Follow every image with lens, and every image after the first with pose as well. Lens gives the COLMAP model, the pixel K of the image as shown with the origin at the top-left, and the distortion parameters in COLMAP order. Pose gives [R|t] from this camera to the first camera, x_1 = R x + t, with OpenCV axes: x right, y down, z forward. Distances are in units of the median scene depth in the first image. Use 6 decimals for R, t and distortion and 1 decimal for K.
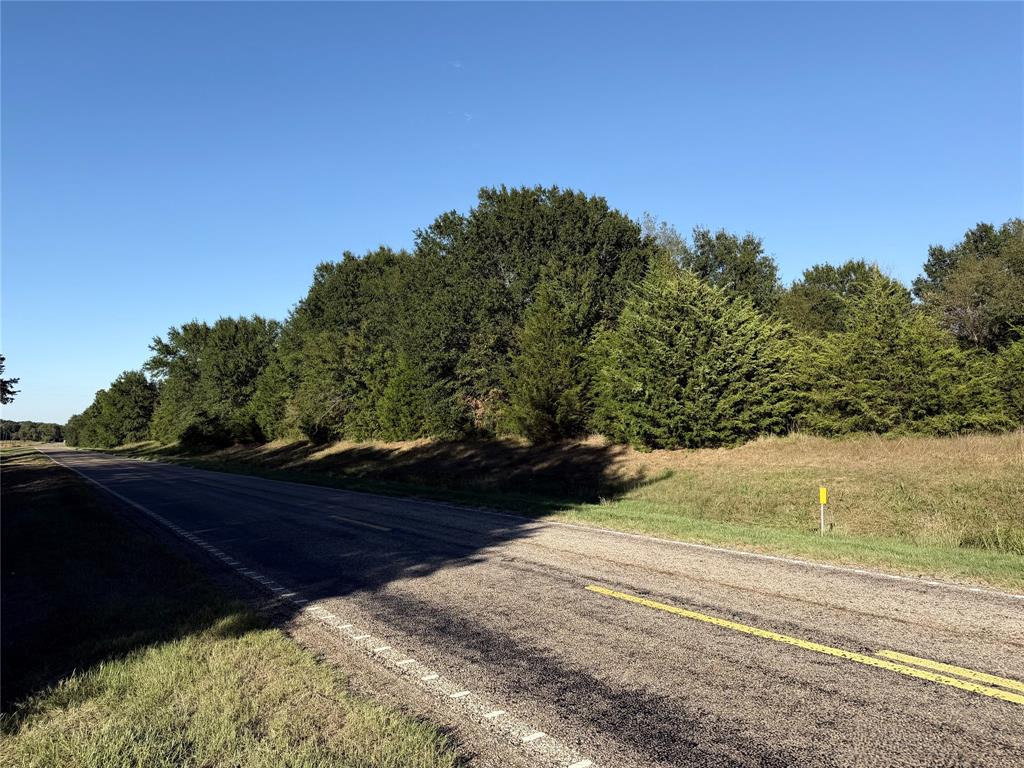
lens RADIAL K [[716.9, 0, 516.3], [0, 716.9, 388.8], [0, 0, 1]] dist [0.043456, -0.054816]
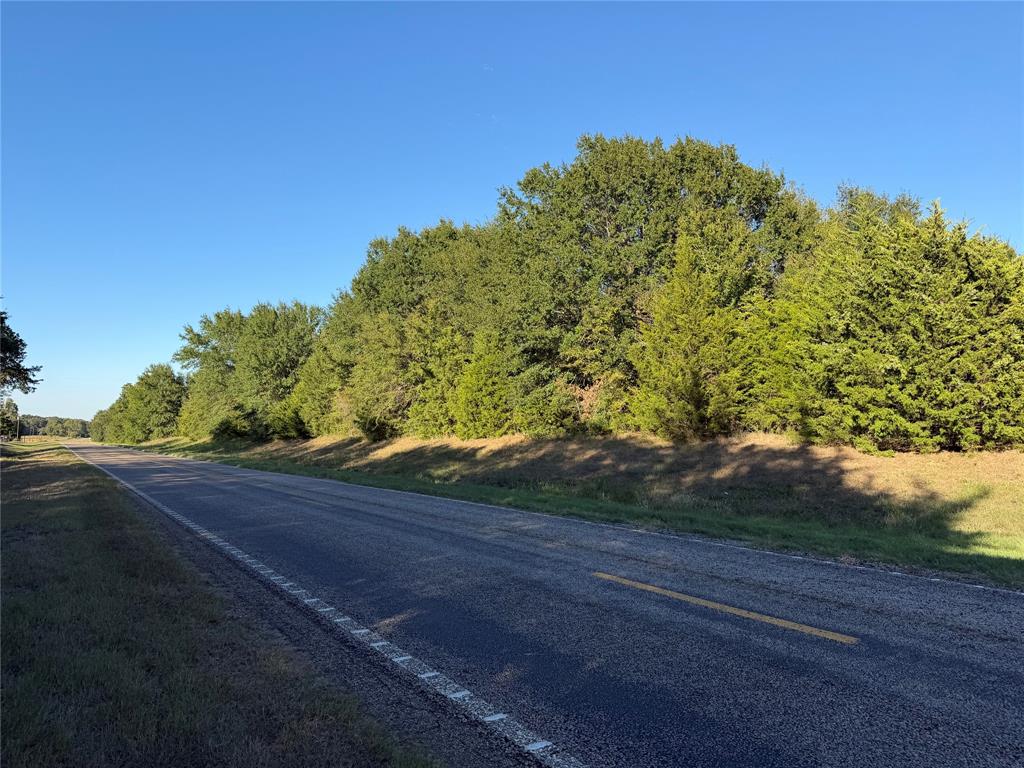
lens RADIAL K [[716.9, 0, 509.2], [0, 716.9, 385.6], [0, 0, 1]] dist [0.043456, -0.054816]
pose [[0.999393, 0.008471, -0.033806, -0.094777], [-0.008660, 0.999948, -0.005423, 0.014333], [0.033758, 0.005713, 0.999414, 0.151683]]
